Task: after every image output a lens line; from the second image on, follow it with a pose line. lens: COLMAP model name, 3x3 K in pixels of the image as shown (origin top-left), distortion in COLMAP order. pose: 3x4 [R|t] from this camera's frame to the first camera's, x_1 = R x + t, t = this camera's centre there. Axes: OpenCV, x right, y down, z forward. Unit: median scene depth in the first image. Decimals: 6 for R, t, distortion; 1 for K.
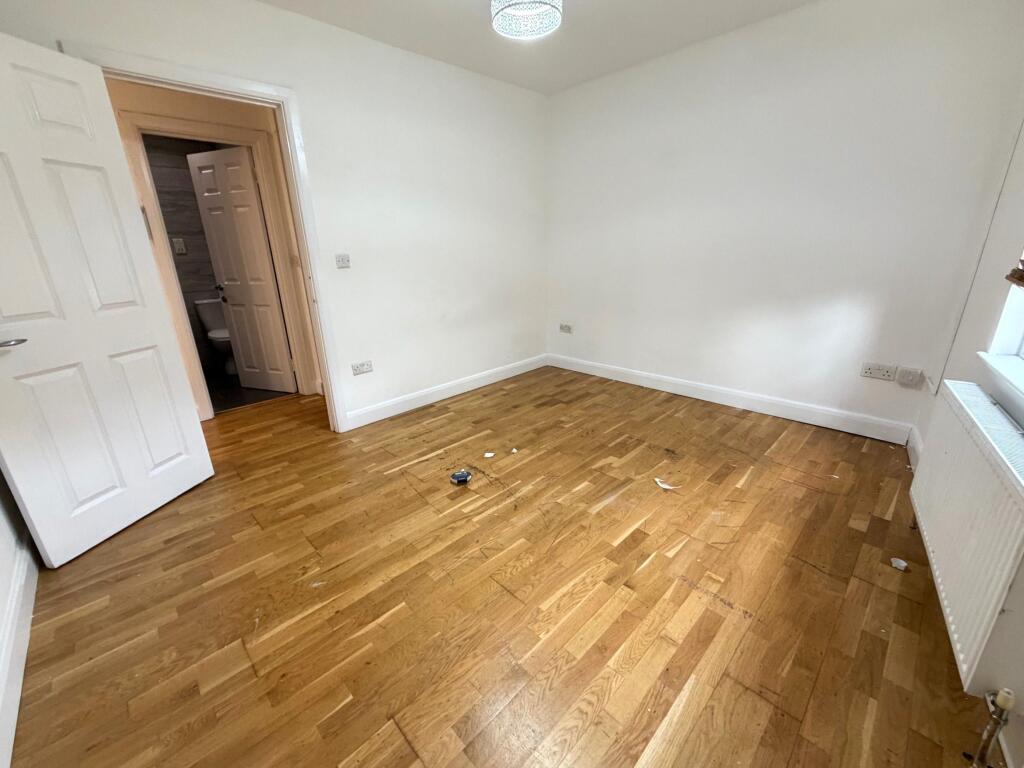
lens RADIAL K [[417.5, 0, 509.8], [0, 417.5, 384.2], [0, 0, 1]] dist [-0.001061, 0.000170]
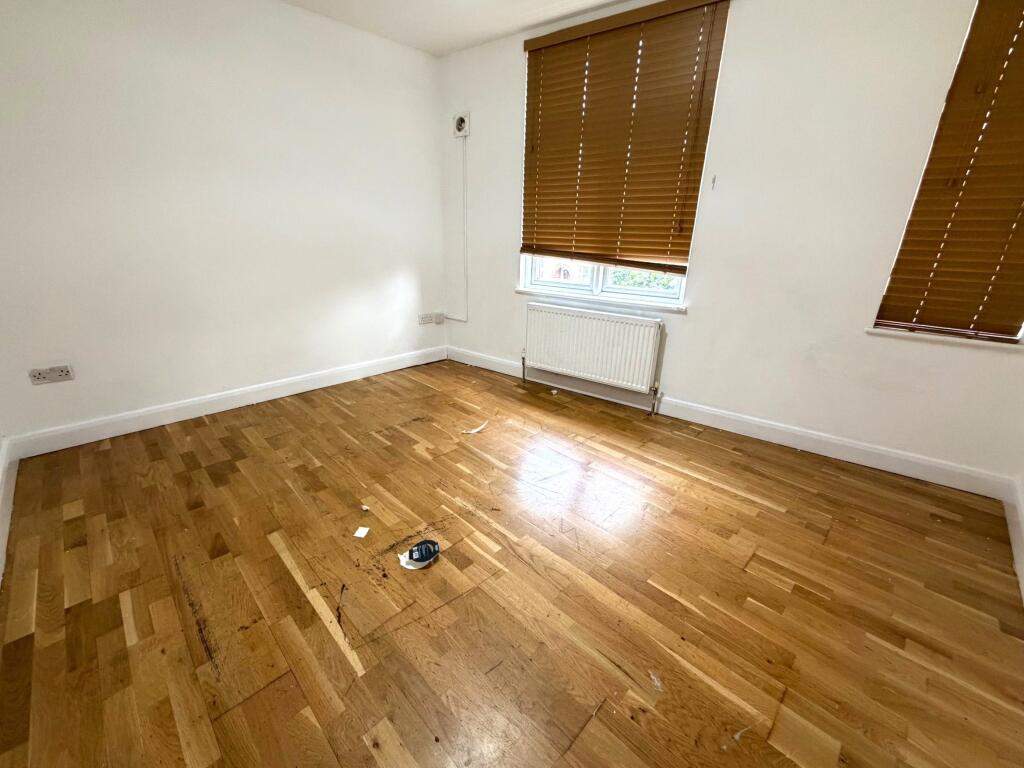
lens RADIAL K [[417.5, 0, 509.8], [0, 417.5, 384.2], [0, 0, 1]] dist [-0.001061, 0.000170]
pose [[-0.015922, -0.316468, 0.948469, -0.609989], [0.293932, 0.905195, 0.306964, -0.182223], [-0.955694, 0.283673, 0.078608, 0.640322]]
